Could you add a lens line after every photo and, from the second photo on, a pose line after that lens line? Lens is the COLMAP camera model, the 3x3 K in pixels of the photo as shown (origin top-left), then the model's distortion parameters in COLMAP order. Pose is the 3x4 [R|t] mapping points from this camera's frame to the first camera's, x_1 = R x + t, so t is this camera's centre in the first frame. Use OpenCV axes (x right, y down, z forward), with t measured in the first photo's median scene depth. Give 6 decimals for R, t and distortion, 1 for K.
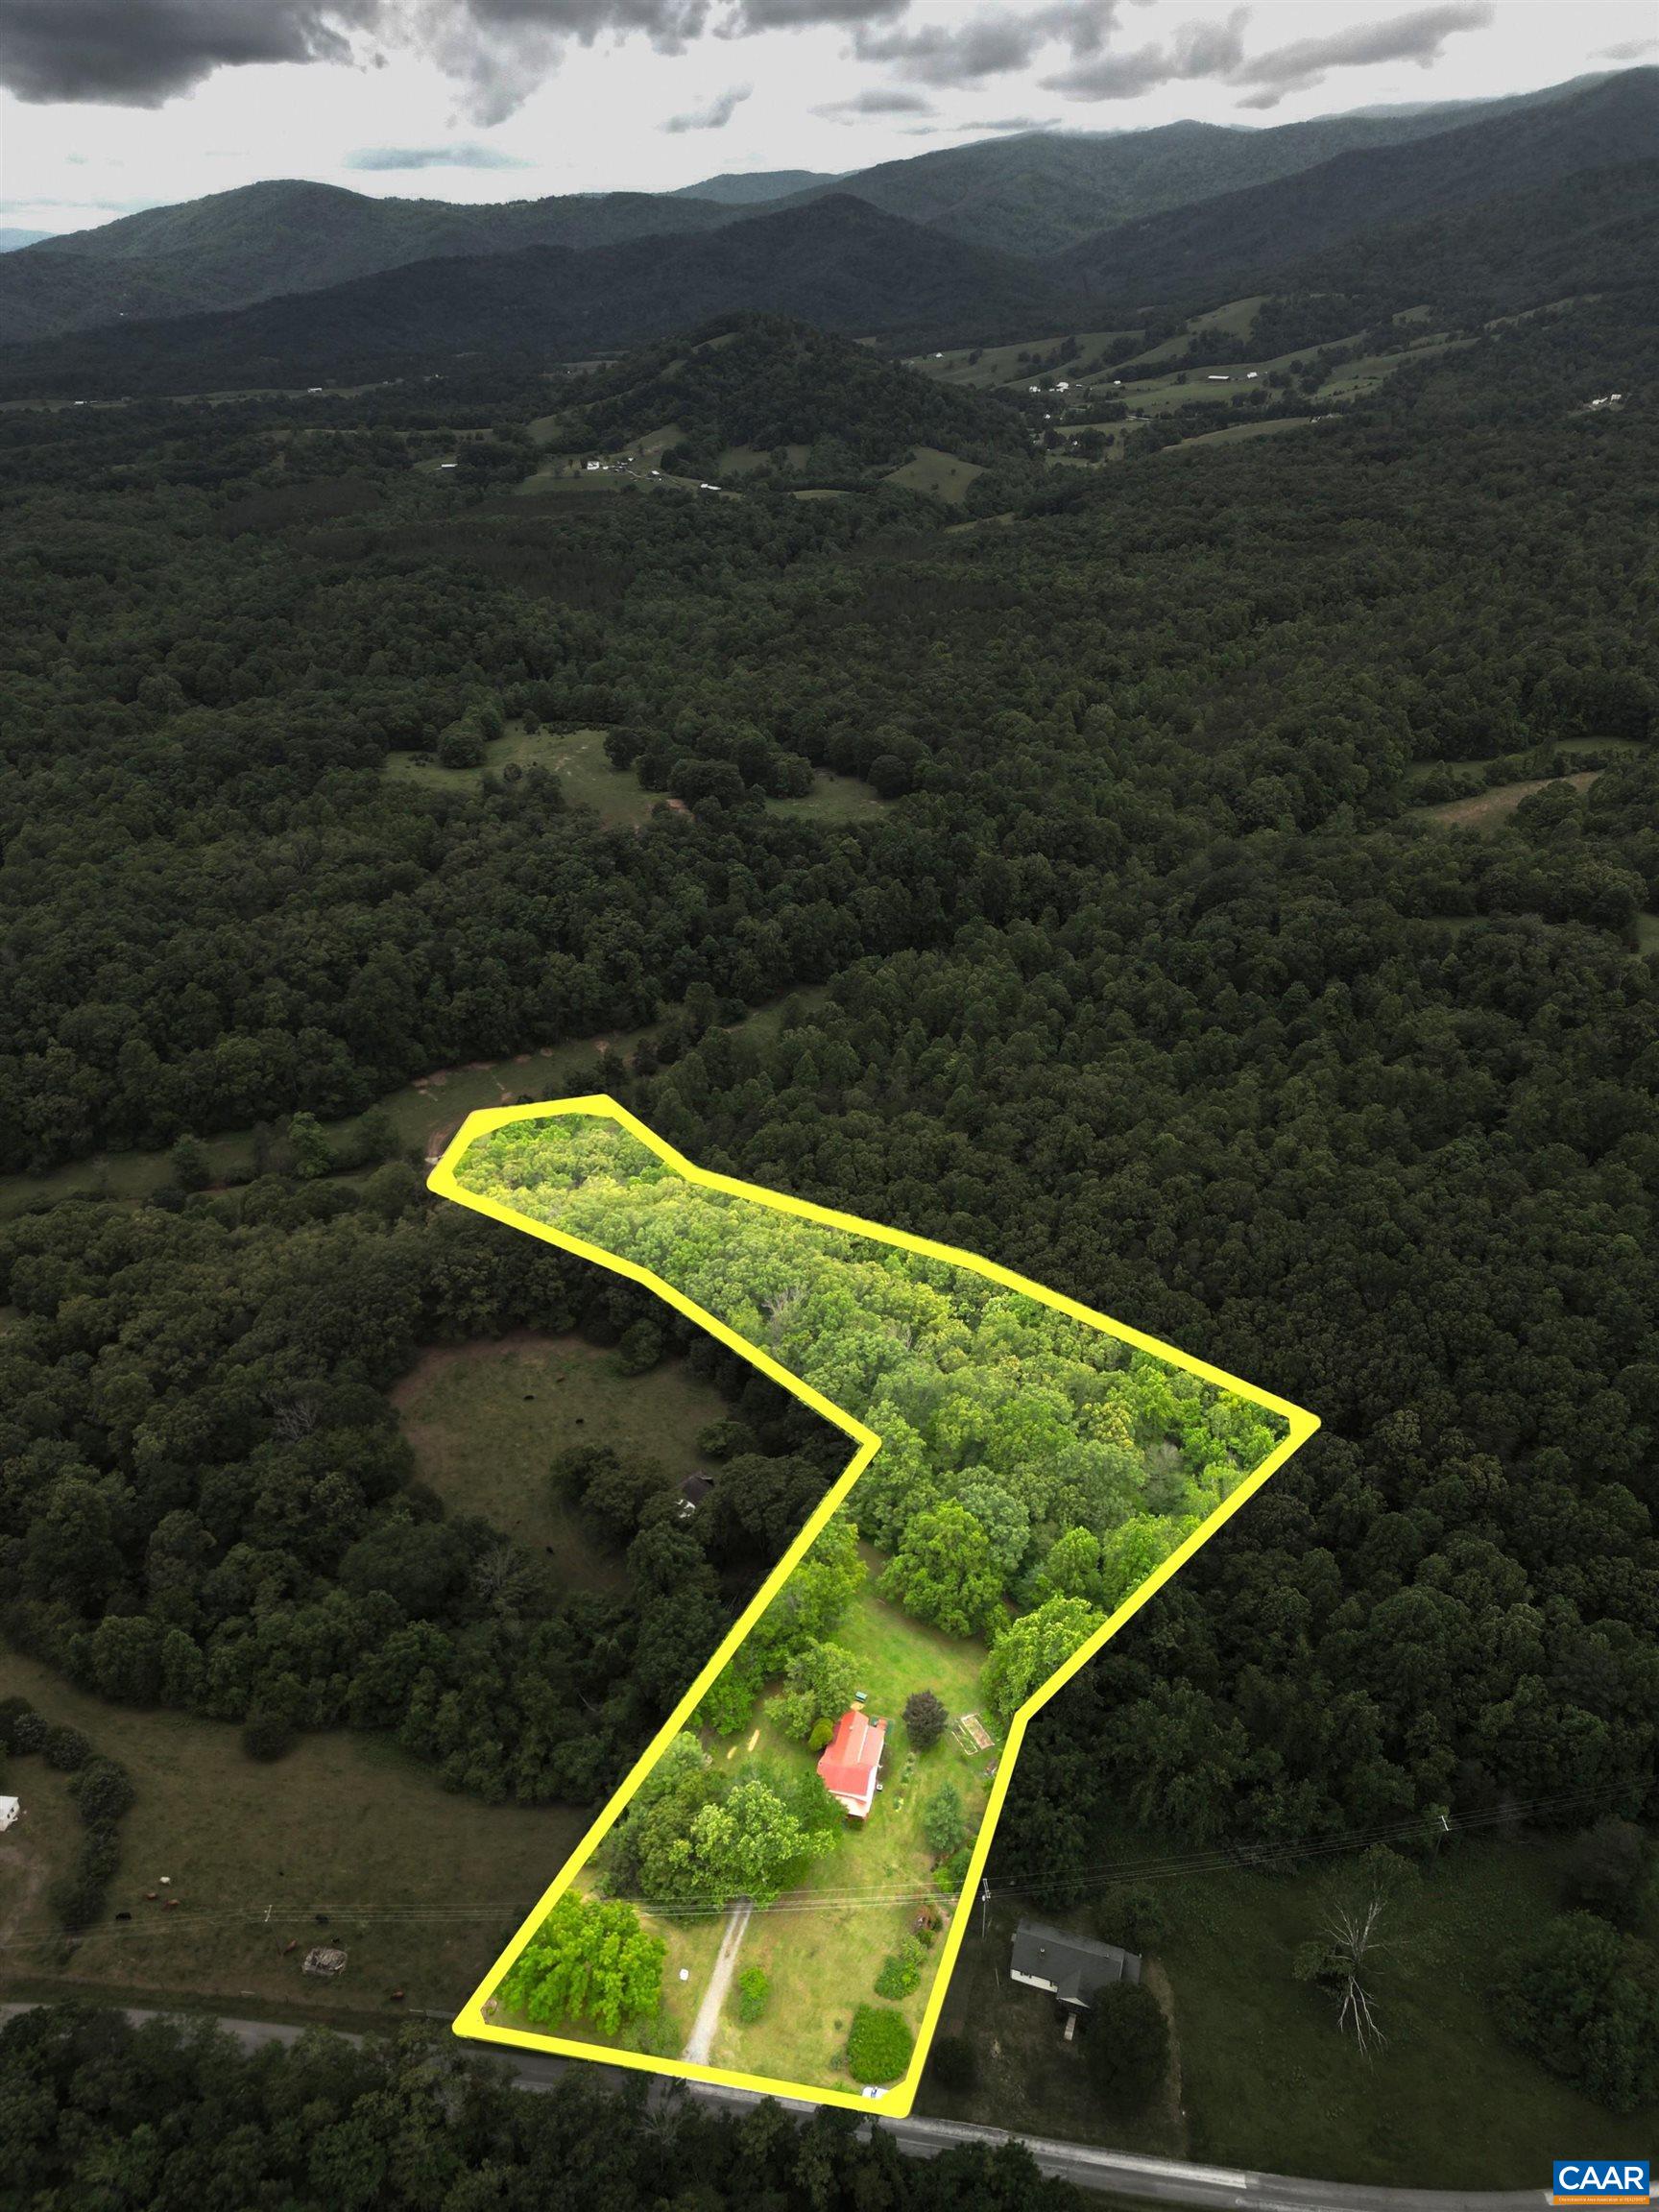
lens RADIAL K [[1540.0, 0, 814.7], [0, 1540.0, 1085.5], [0, 0, 1]] dist [0.091114, -0.093305]
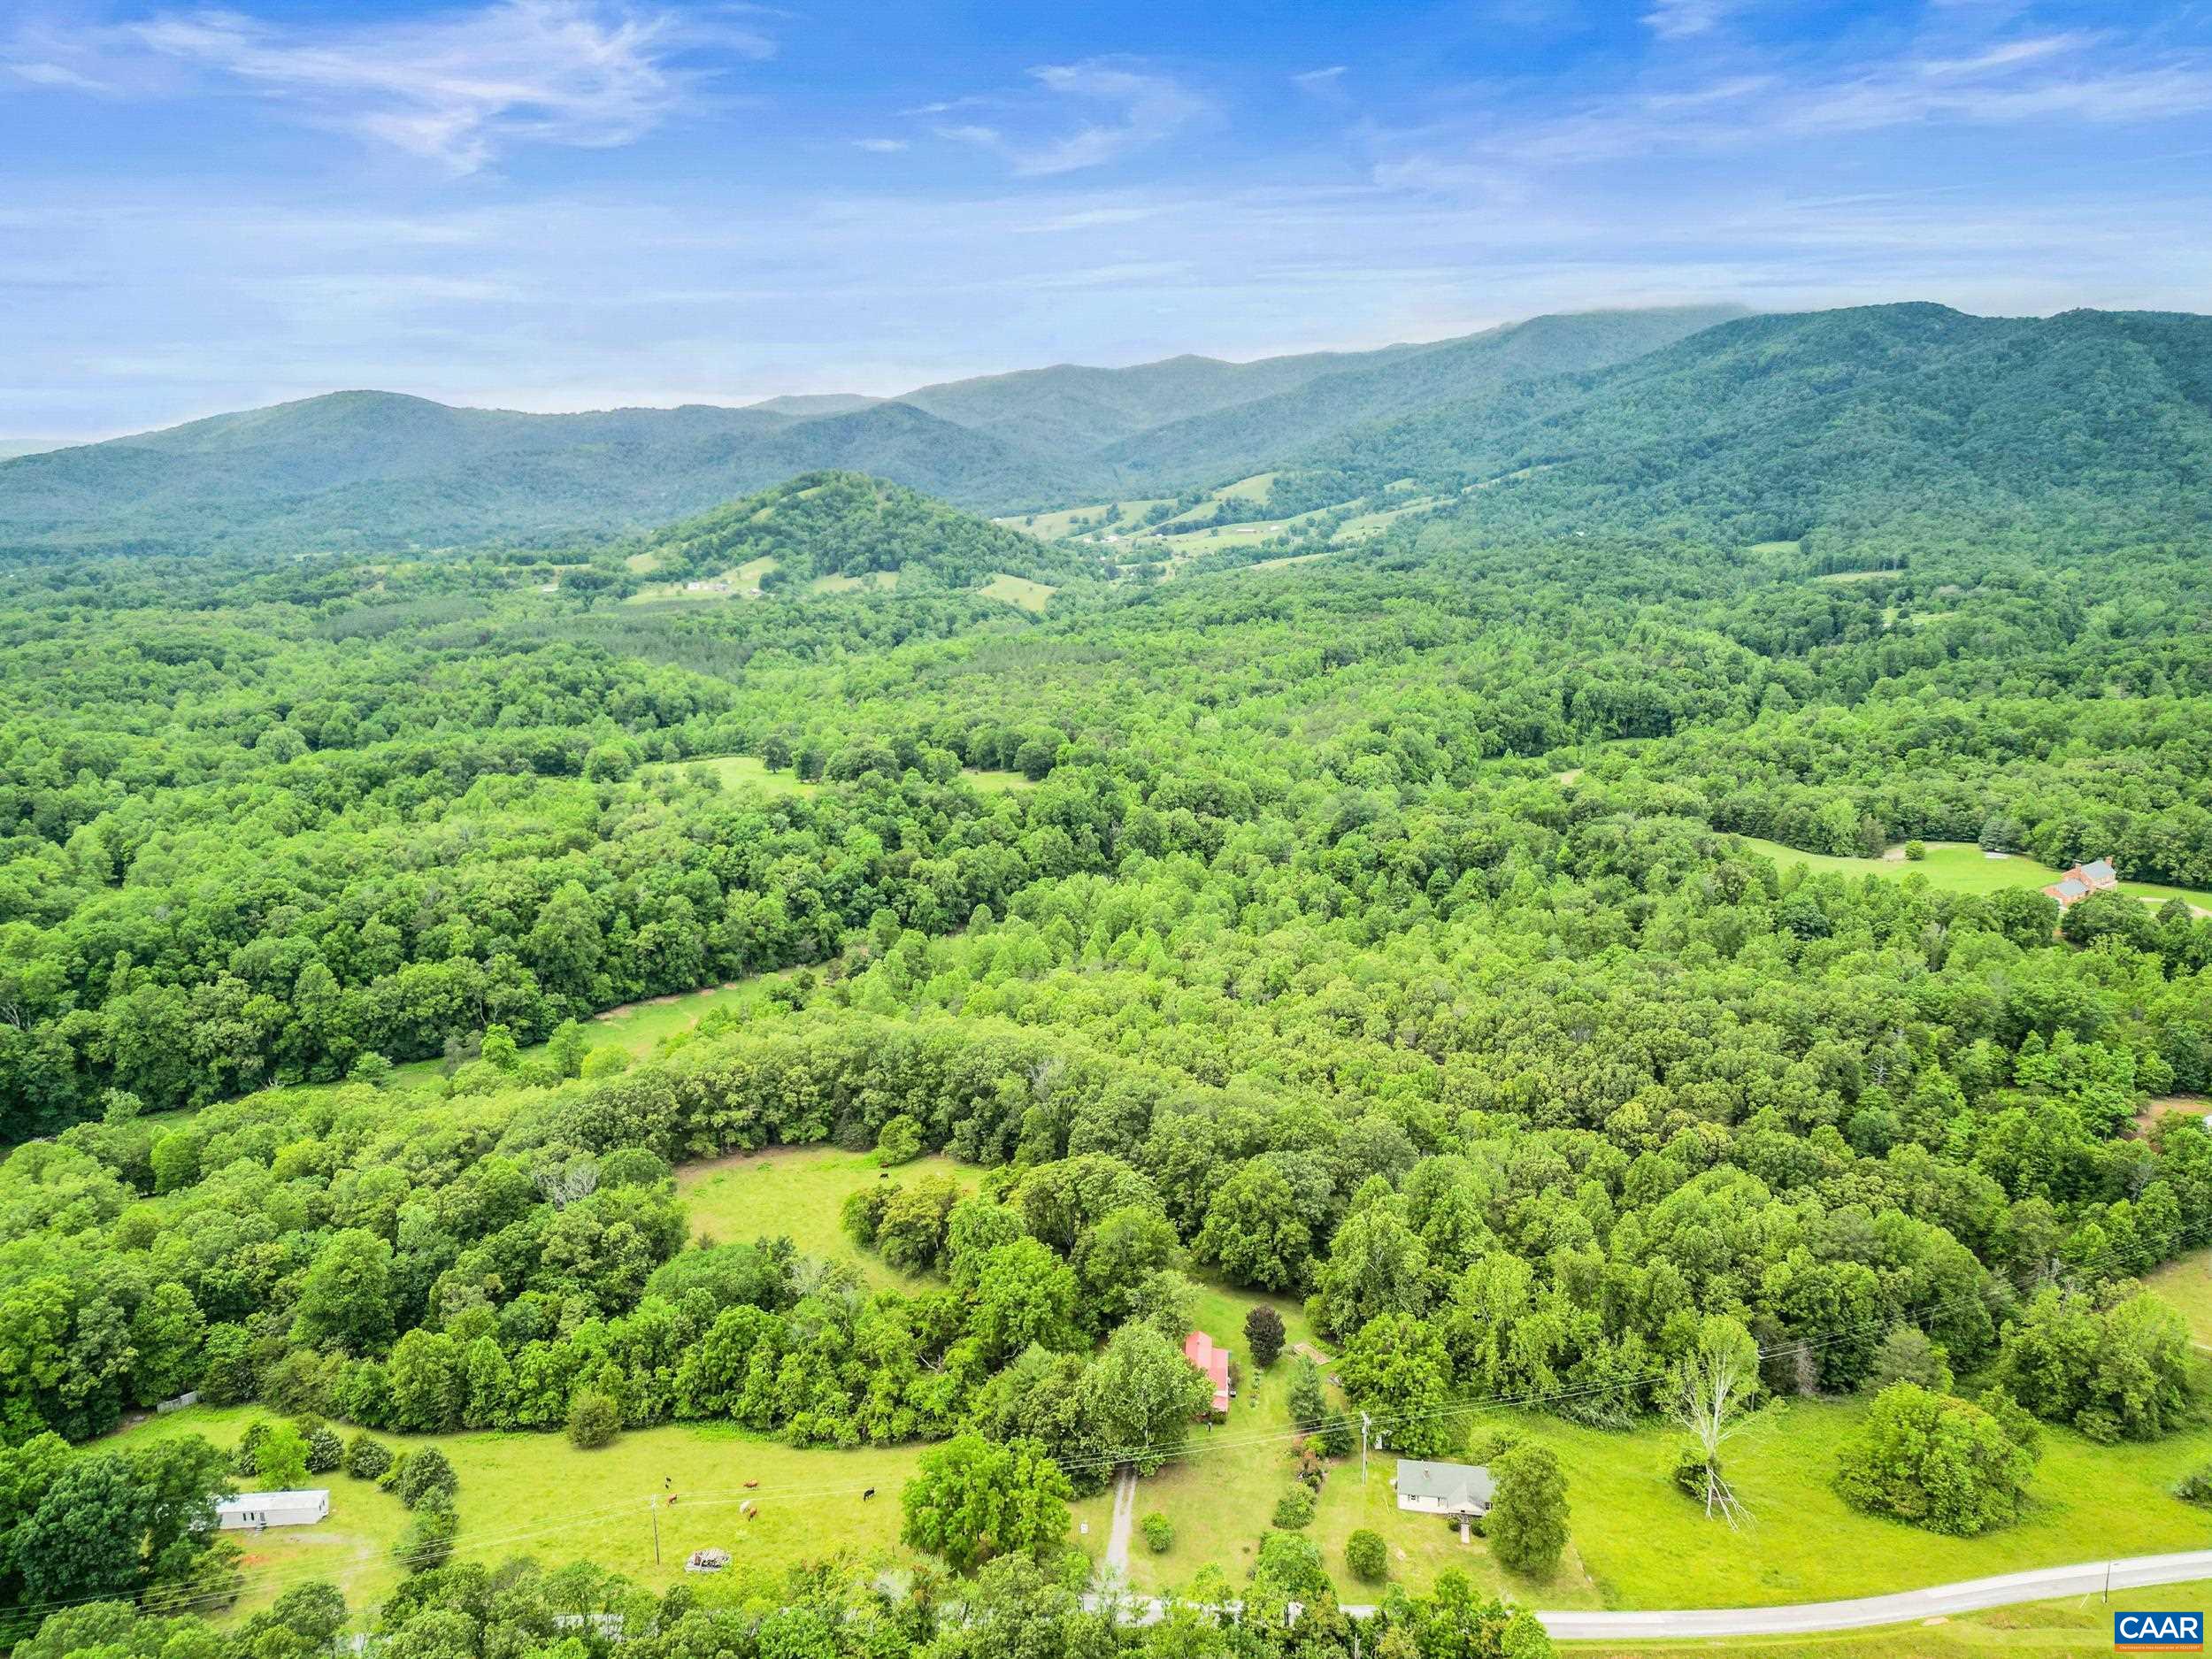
lens RADIAL K [[1529.0, 0, 1106.0], [0, 1529.0, 829.5], [0, 0, 1]] dist [0.102460, -0.096966]
pose [[0.988428, -0.034642, 0.147680, -0.074604], [0.071270, 0.965481, -0.250535, 0.144430], [-0.133903, 0.258161, 0.956777, -0.020971]]
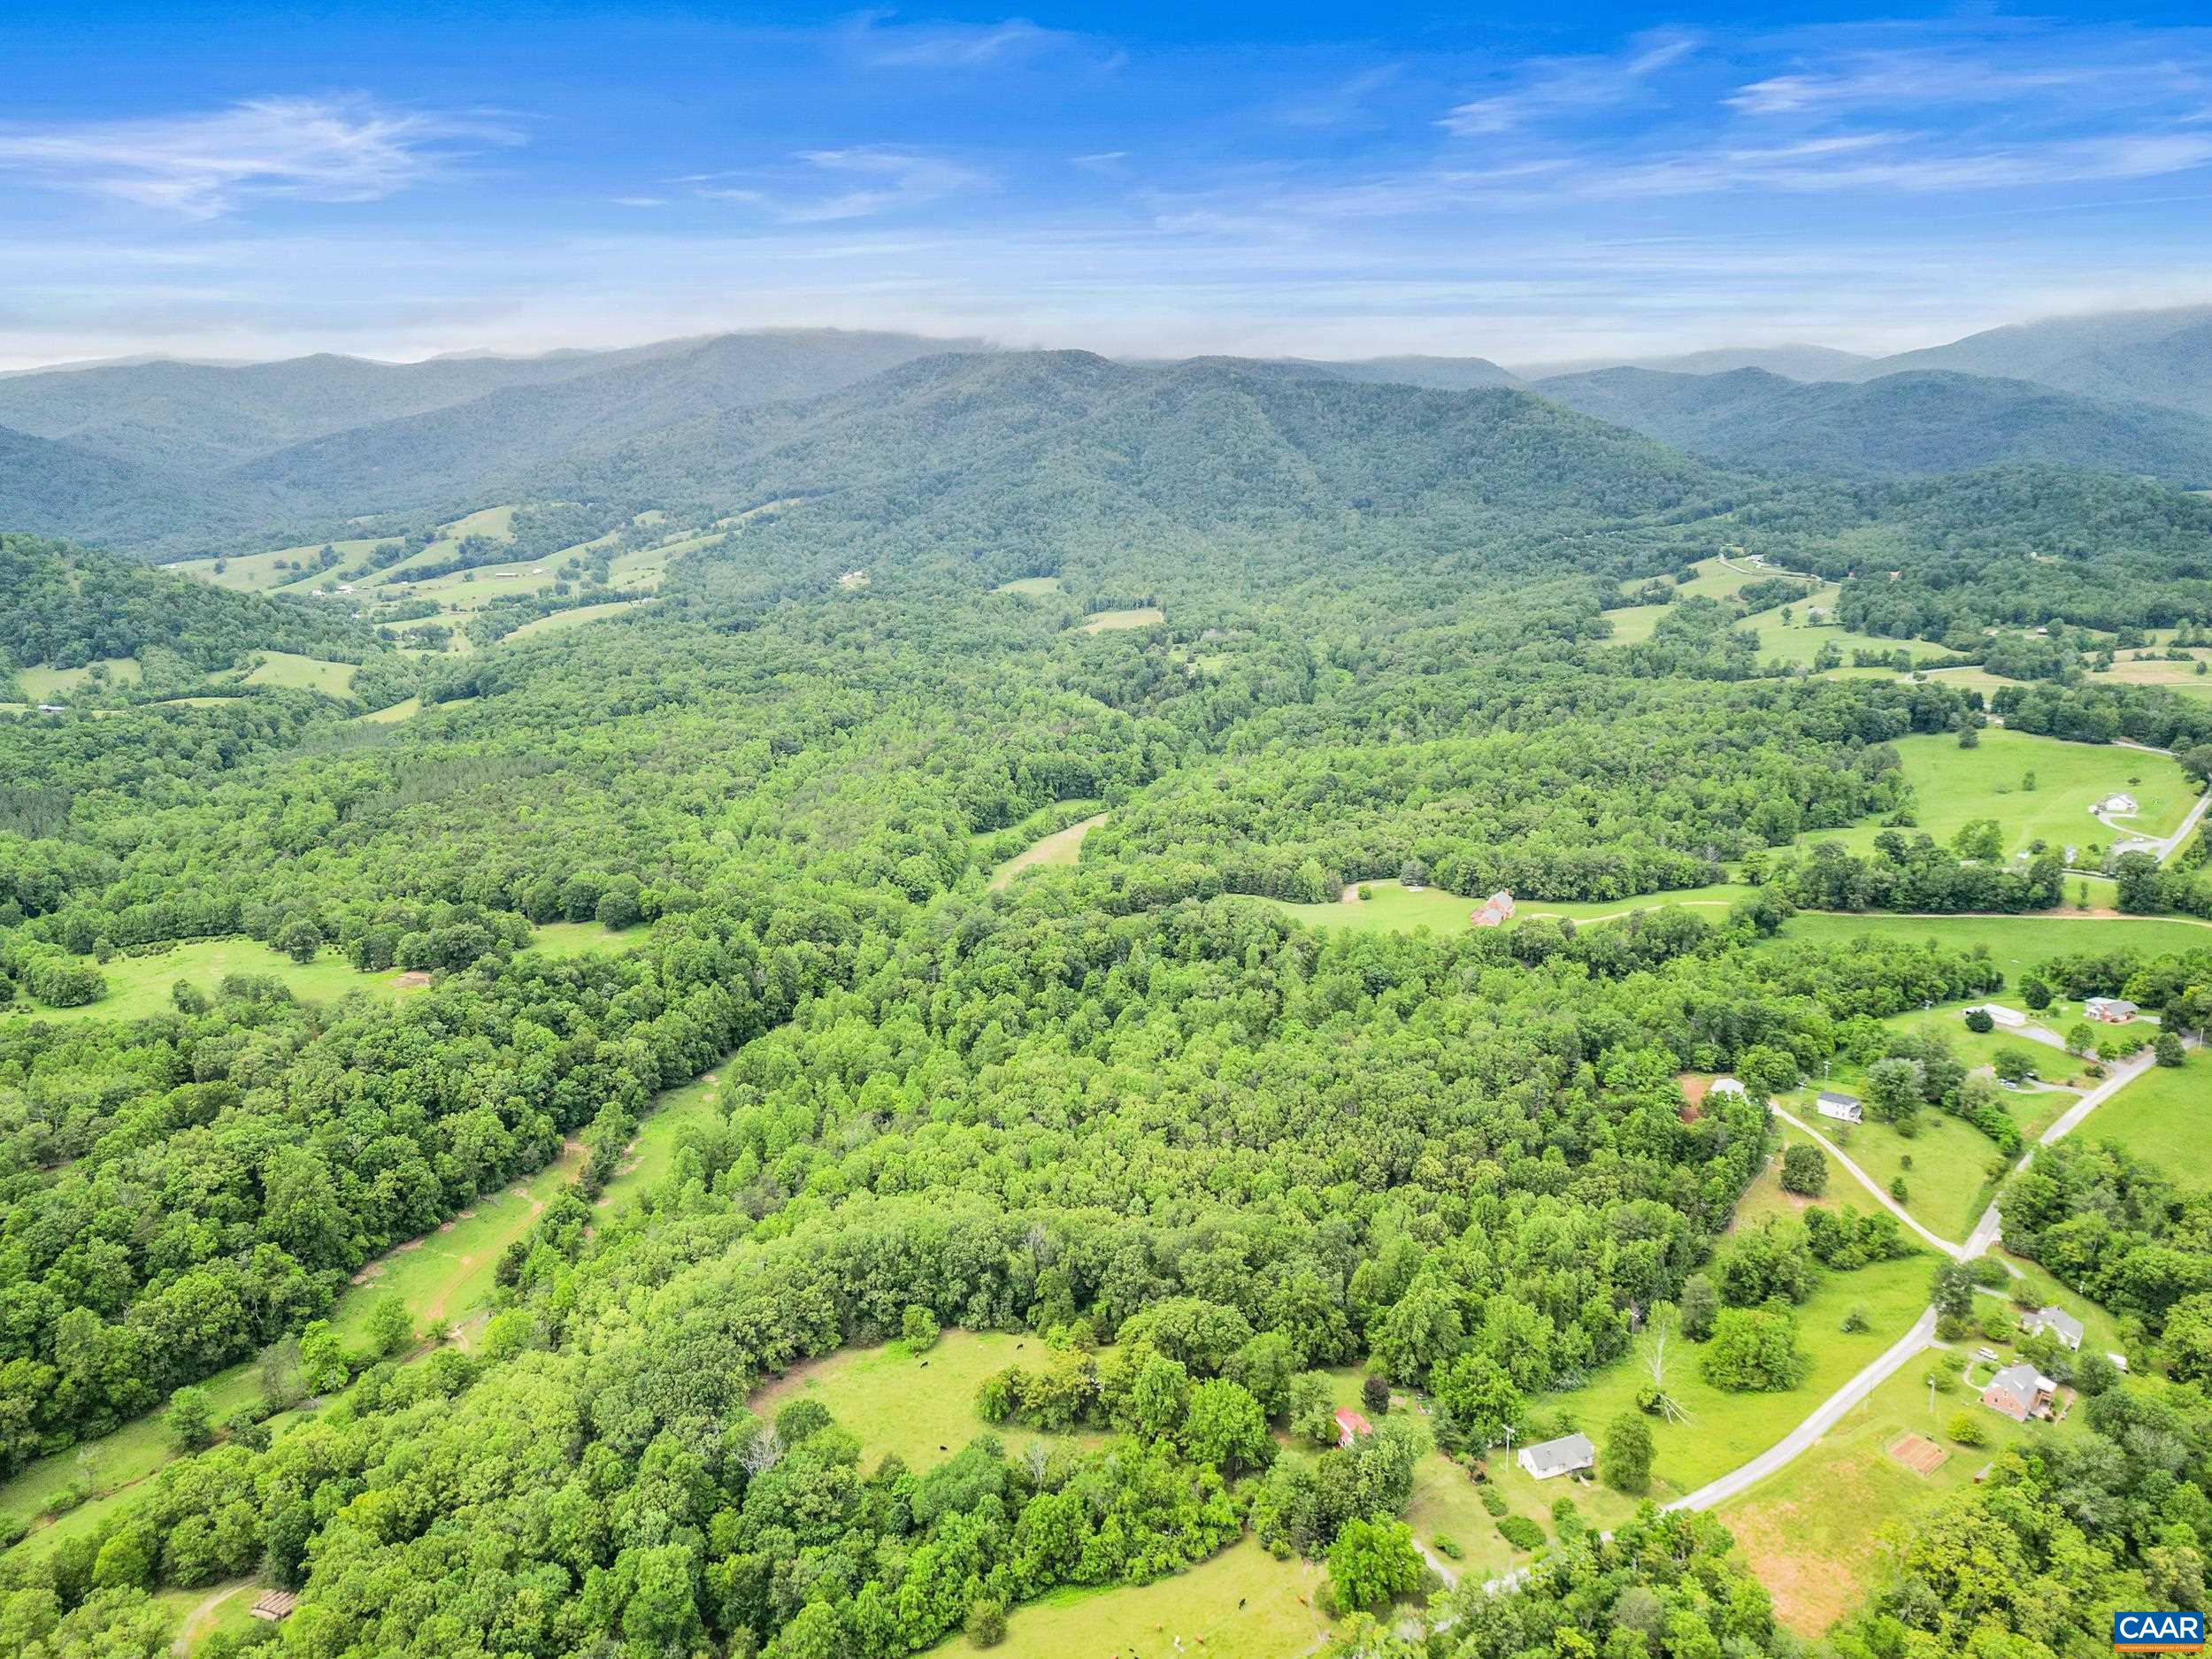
lens RADIAL K [[1540.0, 0, 1094.0], [0, 1540.0, 862.2], [0, 0, 1]] dist [0.091114, -0.093305]
pose [[0.788533, -0.166945, 0.591899, -0.400494], [0.302066, 0.943492, -0.136303, 0.022536], [-0.535697, 0.286272, 0.794404, -0.071704]]
